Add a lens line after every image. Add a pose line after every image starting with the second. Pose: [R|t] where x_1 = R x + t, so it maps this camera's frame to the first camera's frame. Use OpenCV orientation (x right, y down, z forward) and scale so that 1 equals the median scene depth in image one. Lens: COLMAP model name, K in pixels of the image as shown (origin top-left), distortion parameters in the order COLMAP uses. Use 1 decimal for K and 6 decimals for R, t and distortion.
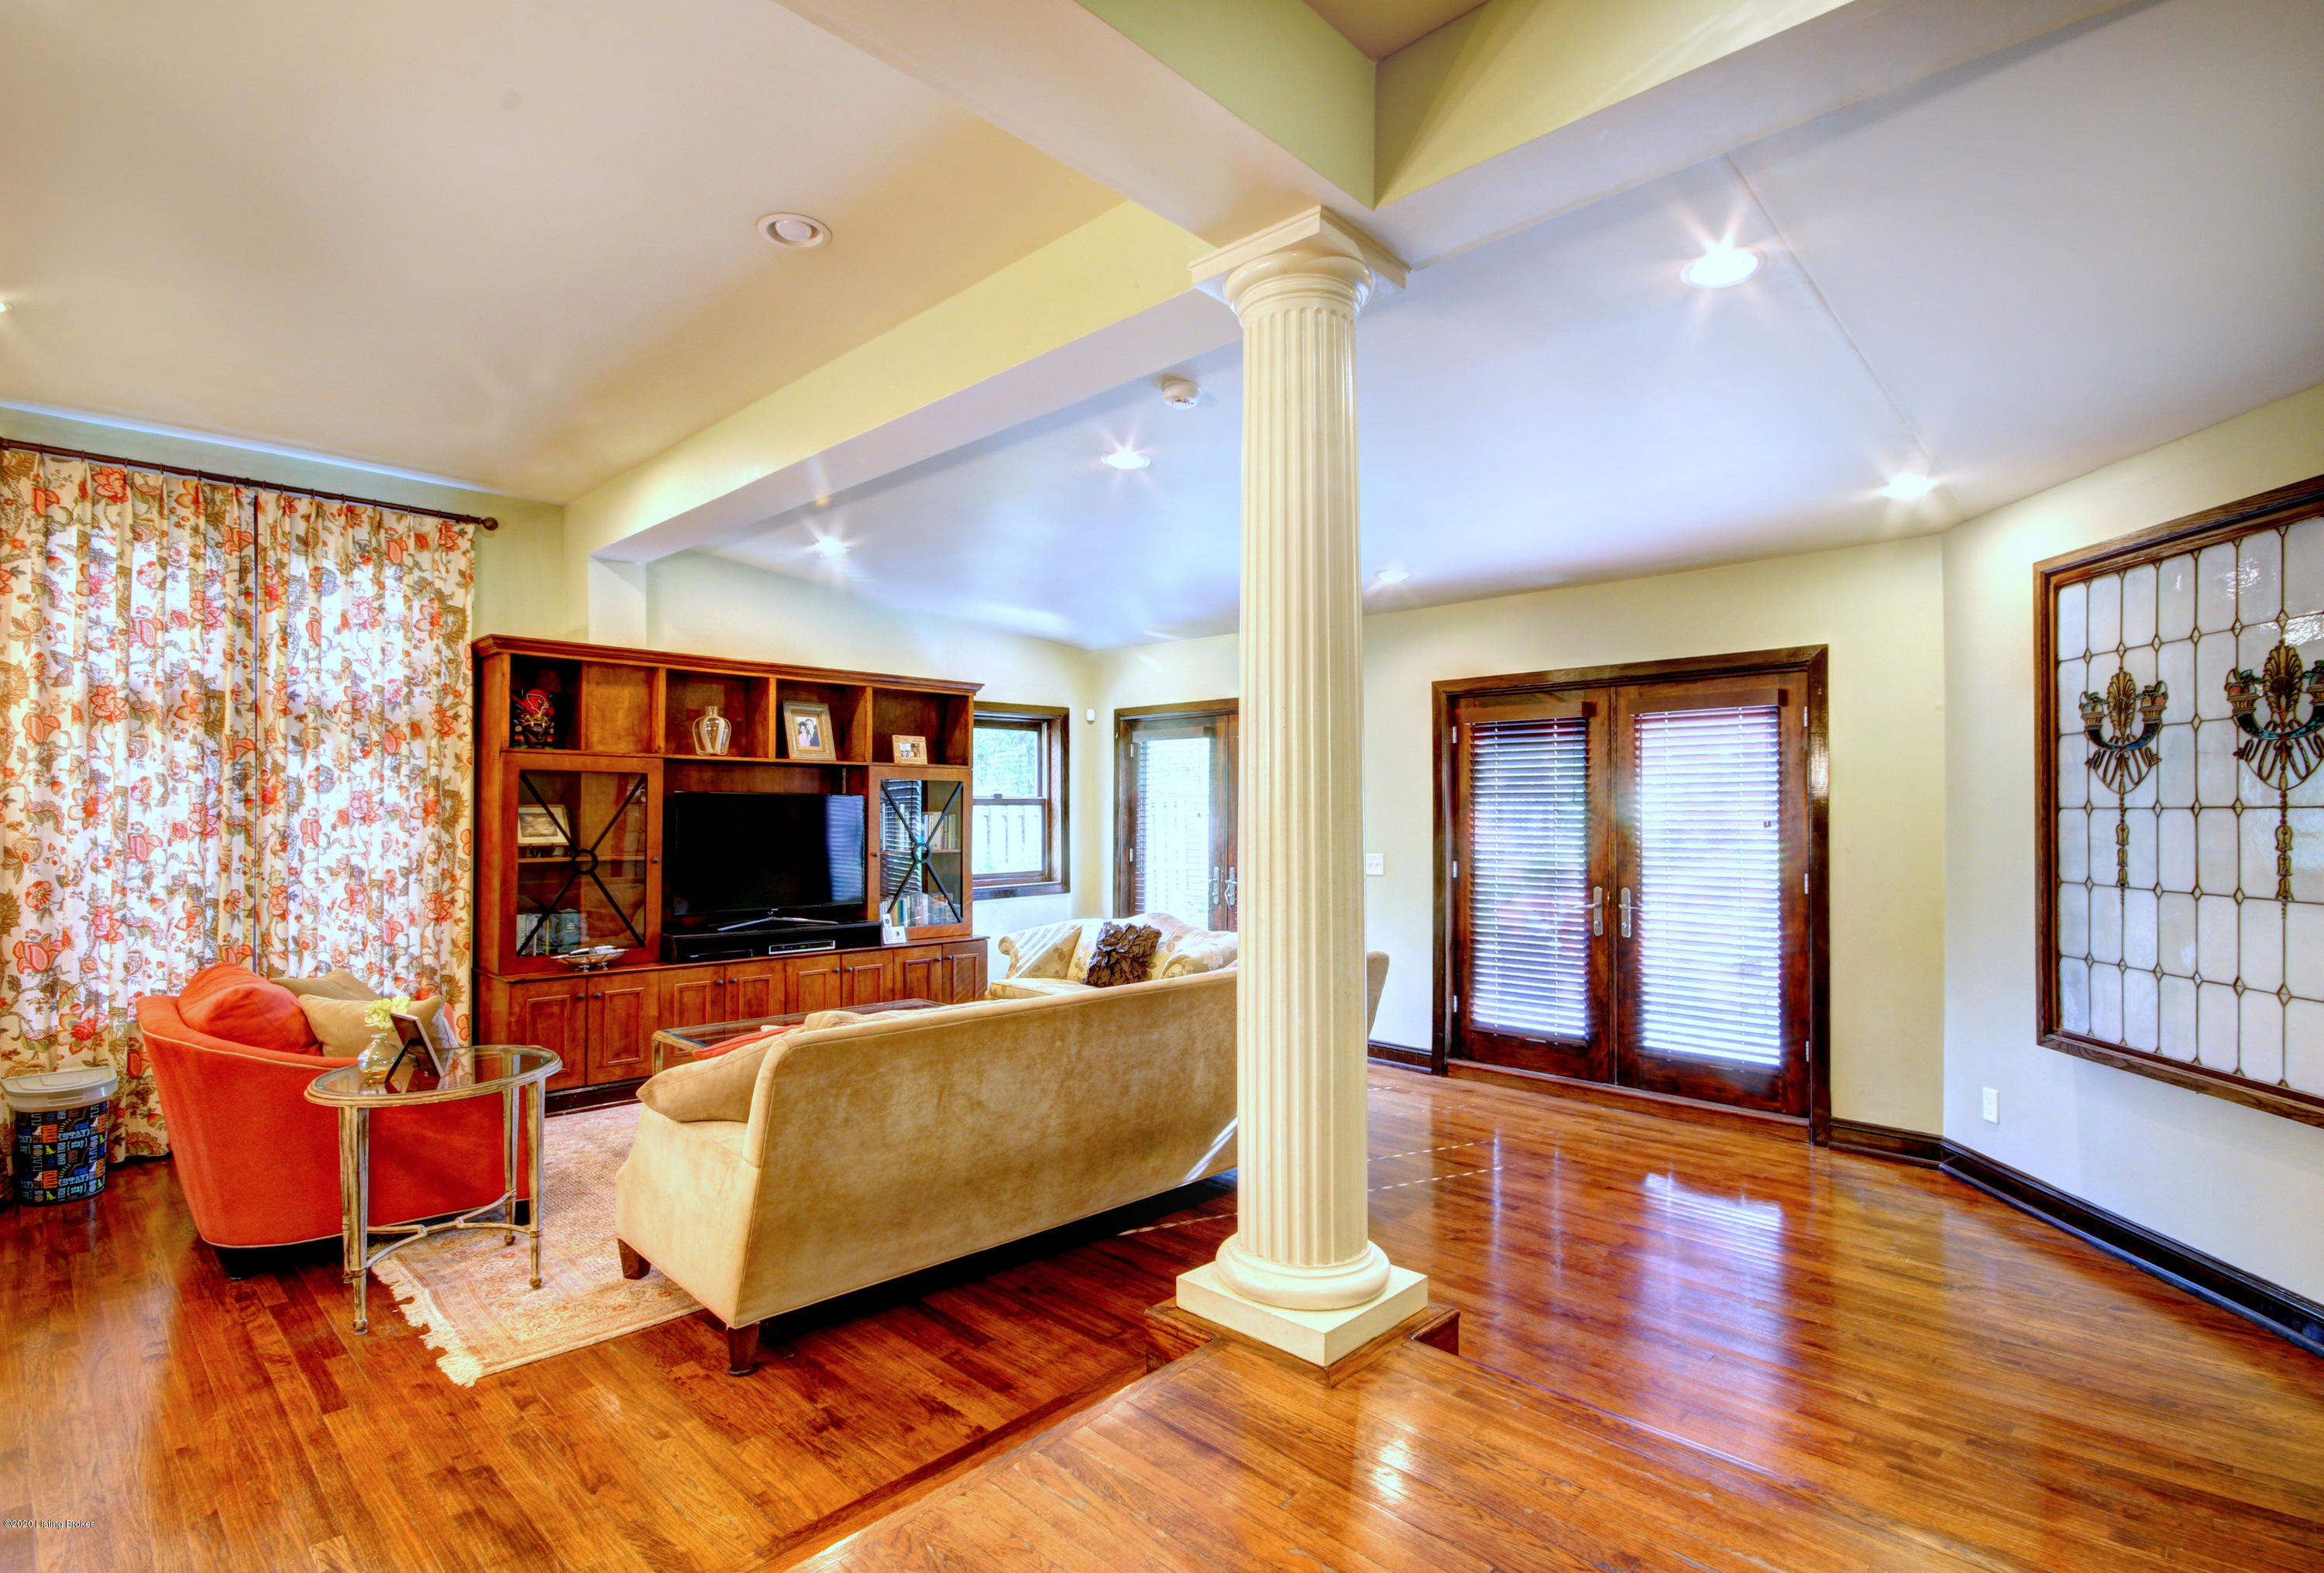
lens RADIAL K [[1123.4, 0, 1165.3], [0, 1123.4, 796.6], [0, 0, 1]] dist [-0.000212, -0.000094]
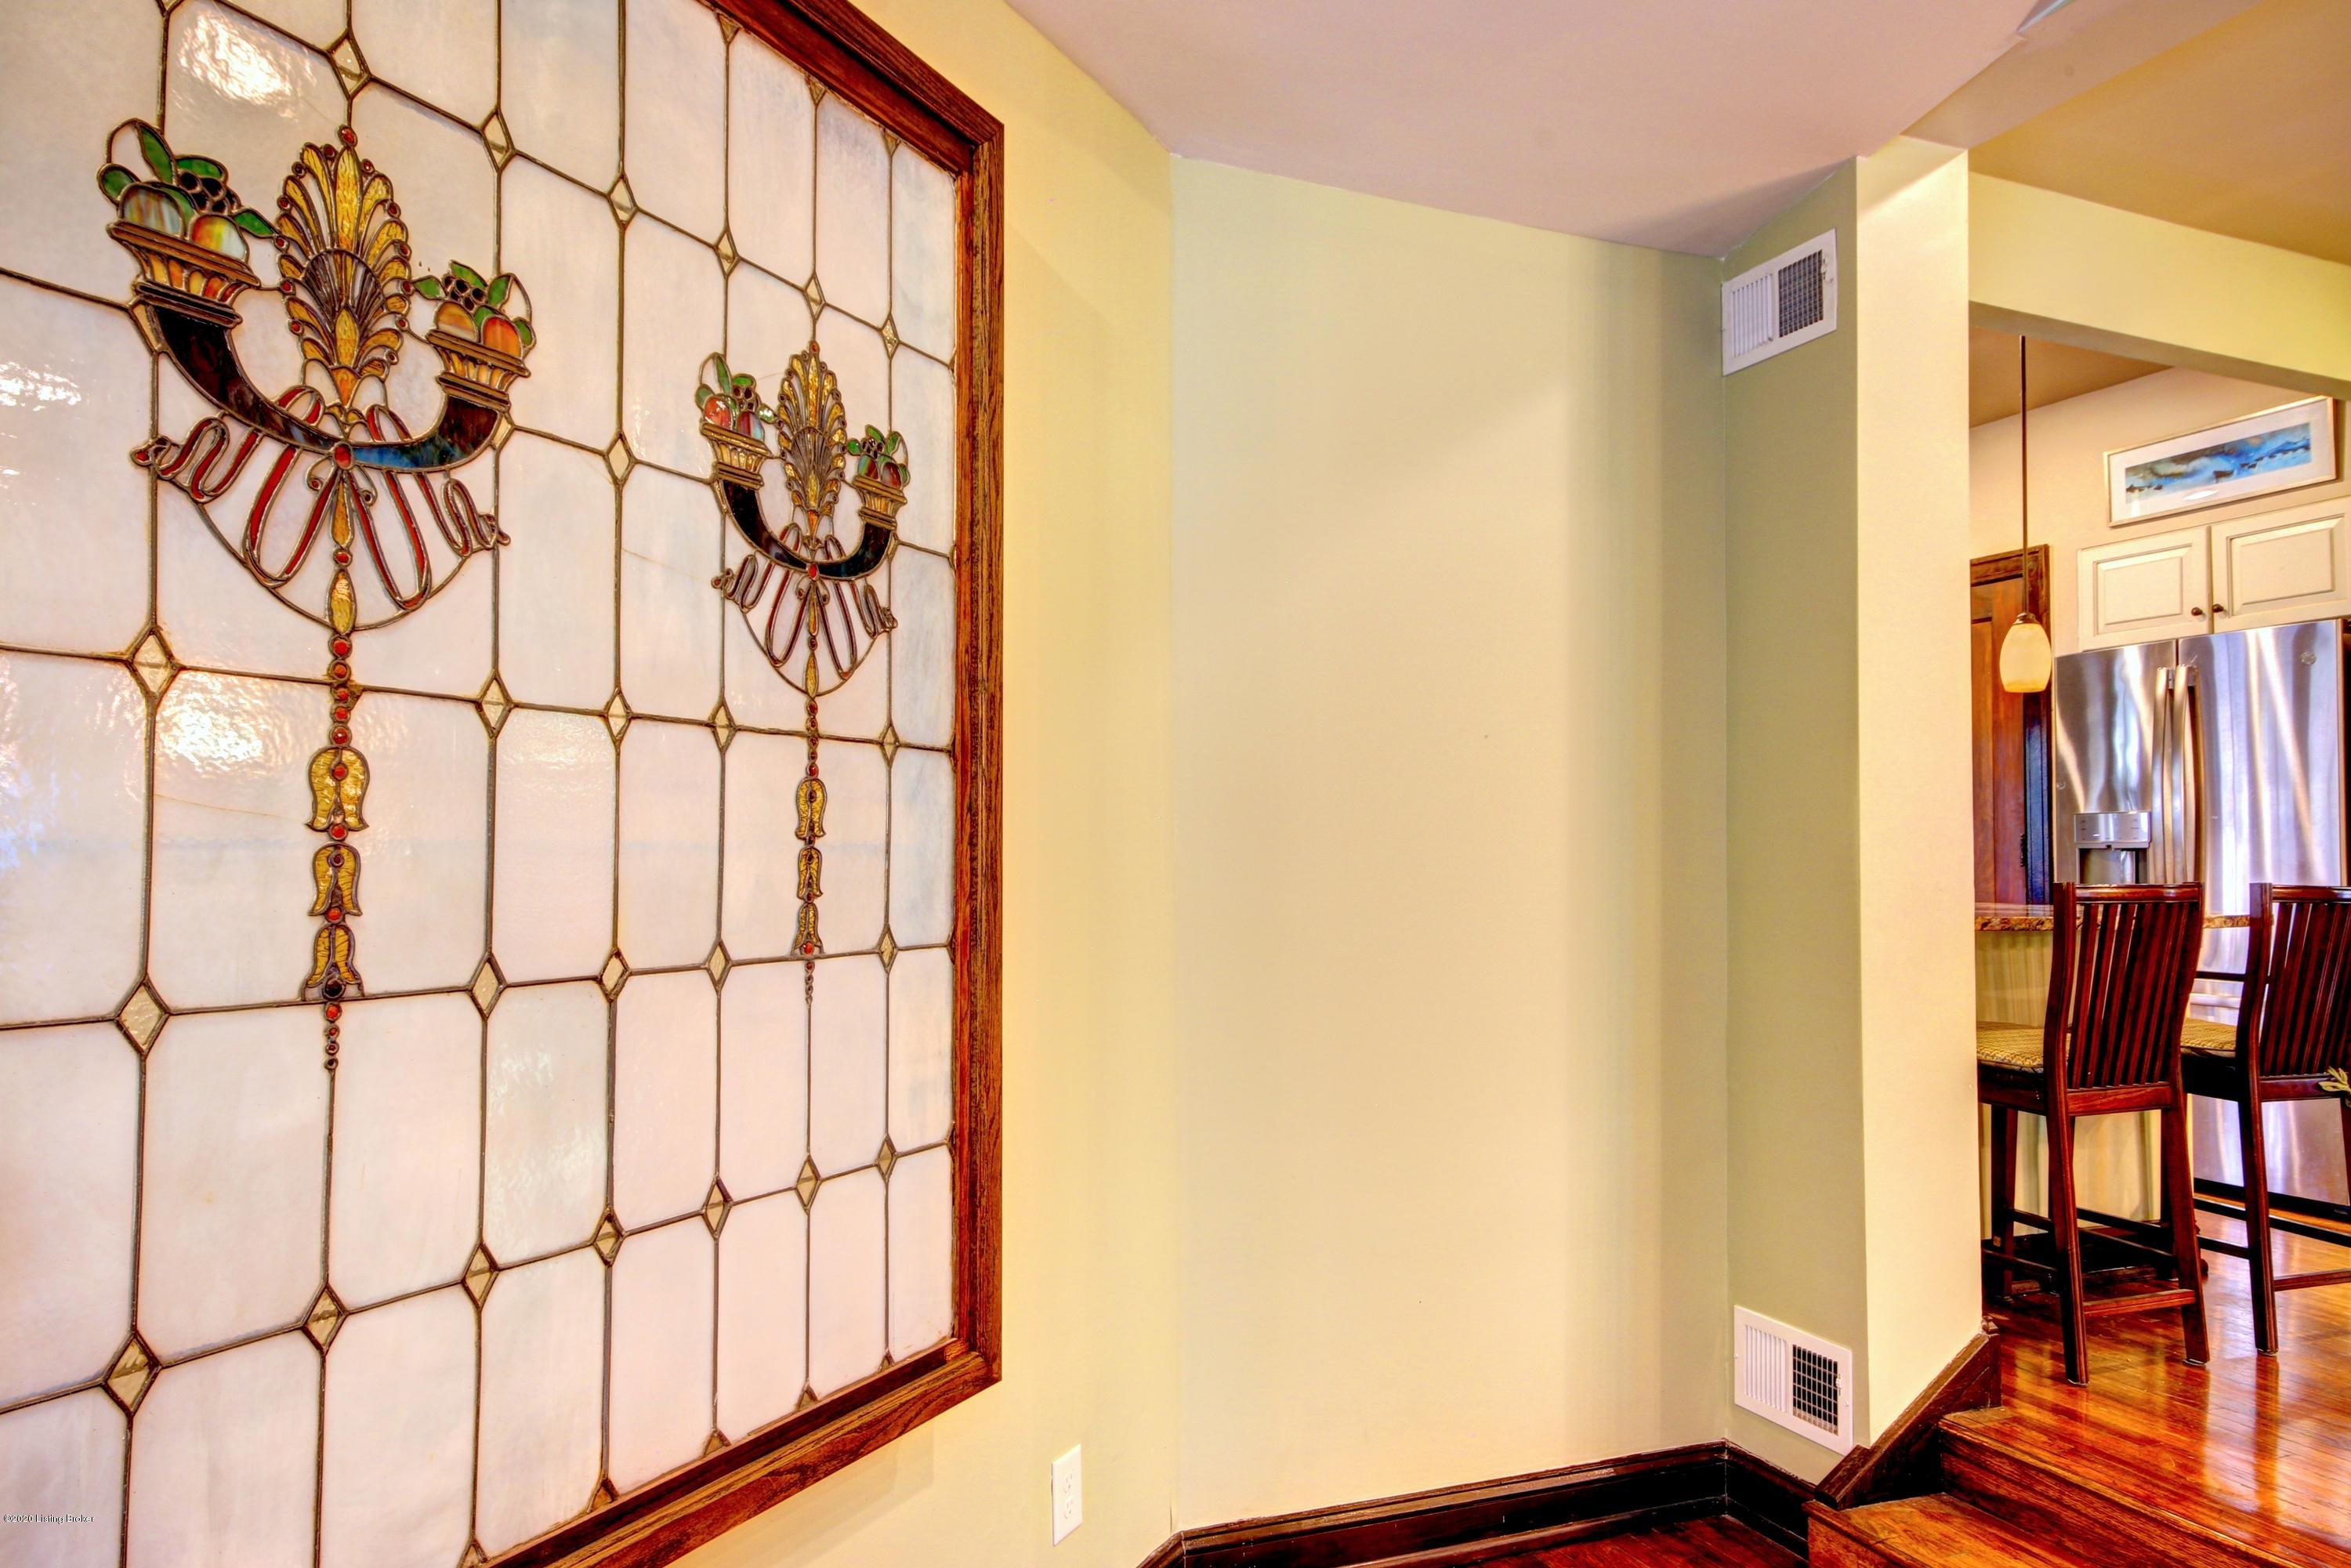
lens RADIAL K [[1462.7, 0, 1183.8], [0, 1462.7, 839.8], [0, 0, 1]] dist [0.009324, 0.001178]
pose [[-0.915321, 0.014774, 0.402454, 0.612408], [0.003448, 0.999578, -0.028854, 0.061432], [-0.402711, -0.025023, -0.914985, 1.371191]]
